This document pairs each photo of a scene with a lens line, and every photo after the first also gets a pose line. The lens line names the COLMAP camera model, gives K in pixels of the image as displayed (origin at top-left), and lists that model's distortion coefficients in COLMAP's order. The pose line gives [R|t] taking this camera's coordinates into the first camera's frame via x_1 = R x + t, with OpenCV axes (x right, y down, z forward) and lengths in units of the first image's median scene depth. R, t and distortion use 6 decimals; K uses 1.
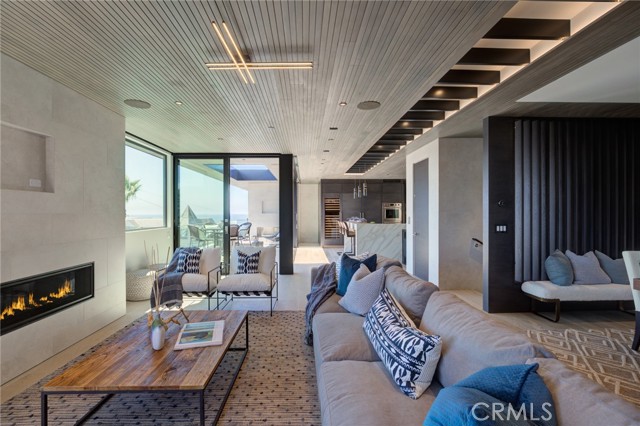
lens RADIAL K [[291.5, 0, 307.0], [0, 291.5, 212.3], [0, 0, 1]] dist [-0.016081, 0.000099]
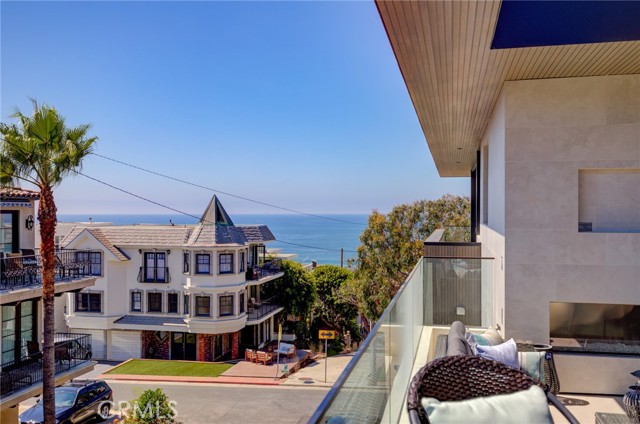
lens RADIAL K [[633.6, 0, 317.5], [0, 633.6, 212.5], [0, 0, 1]] dist [0.009810, 0.000000]
pose [[0.975326, 0.001898, -0.220762, -0.120963], [-0.000766, 0.999986, 0.005215, -0.005143], [0.220768, -0.004917, 0.975314, 0.284260]]
